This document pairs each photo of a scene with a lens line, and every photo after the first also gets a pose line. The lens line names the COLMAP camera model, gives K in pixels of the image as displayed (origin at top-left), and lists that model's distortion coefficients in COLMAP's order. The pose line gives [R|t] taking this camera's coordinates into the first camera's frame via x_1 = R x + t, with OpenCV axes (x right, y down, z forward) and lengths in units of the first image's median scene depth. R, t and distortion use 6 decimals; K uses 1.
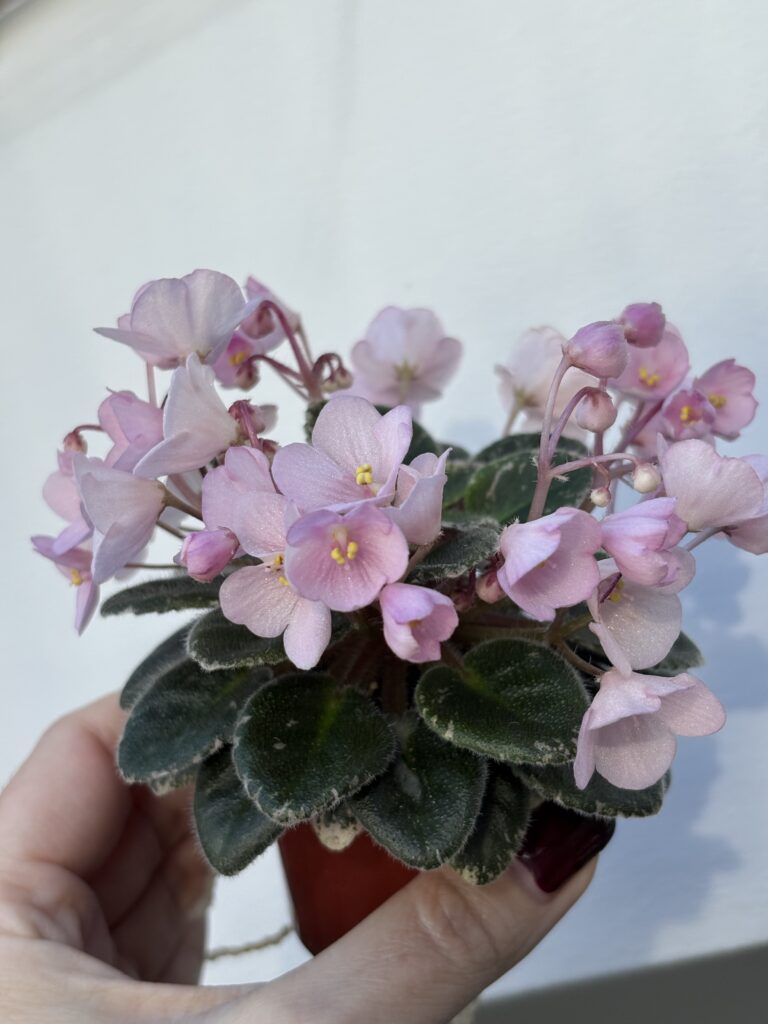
lens RADIAL K [[1618.0, 0, 384.0], [0, 1618.0, 512.0], [0, 0, 1]] dist [0.185157, -0.066973]
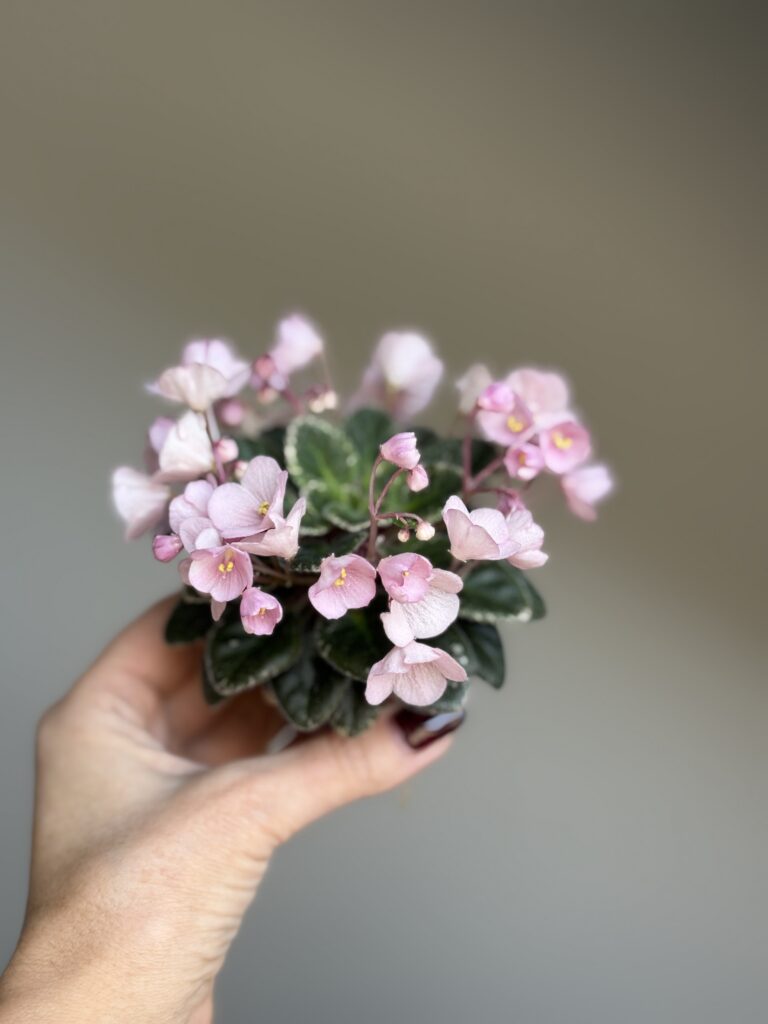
lens RADIAL K [[1618.0, 0, 384.0], [0, 1618.0, 512.0], [0, 0, 1]] dist [0.185157, -0.066973]
pose [[0.951332, 0.124373, -0.281956, 0.541381], [-0.059631, 0.971942, 0.227535, -0.381868], [0.302344, -0.199648, 0.932056, -0.495749]]
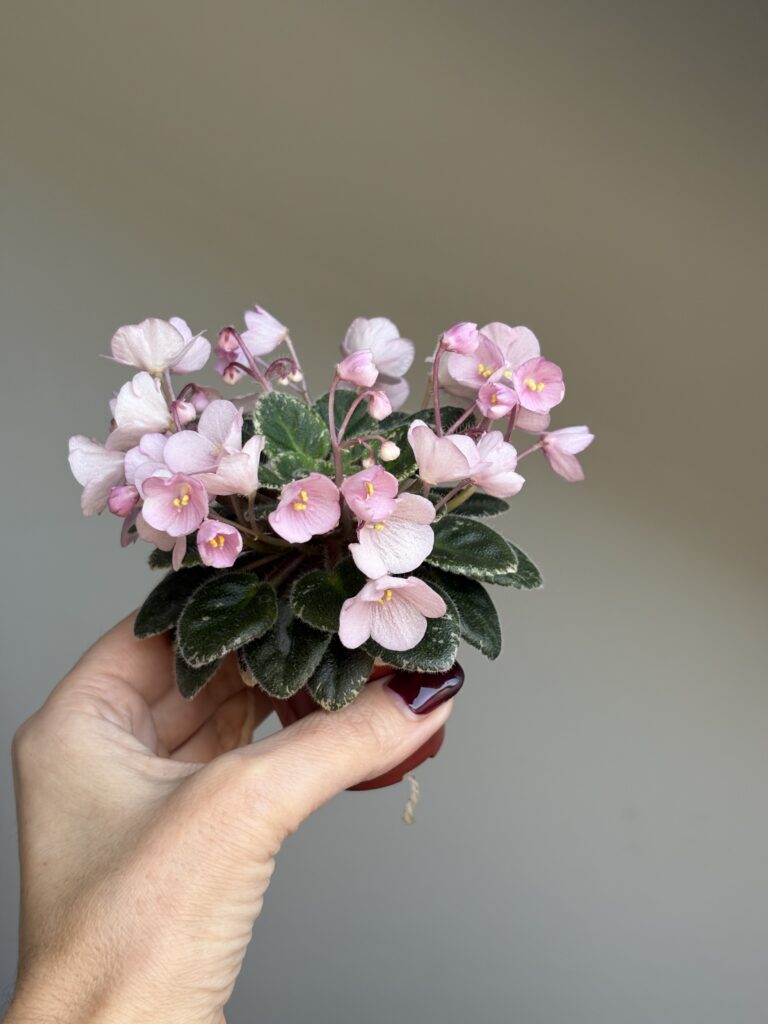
lens RADIAL K [[1618.0, 0, 384.0], [0, 1618.0, 512.0], [0, 0, 1]] dist [0.185157, -0.066973]
pose [[0.945122, 0.005082, -0.326677, 0.618312], [0.014001, 0.998331, 0.056035, -0.046490], [0.326417, -0.057534, 0.943473, -0.434029]]
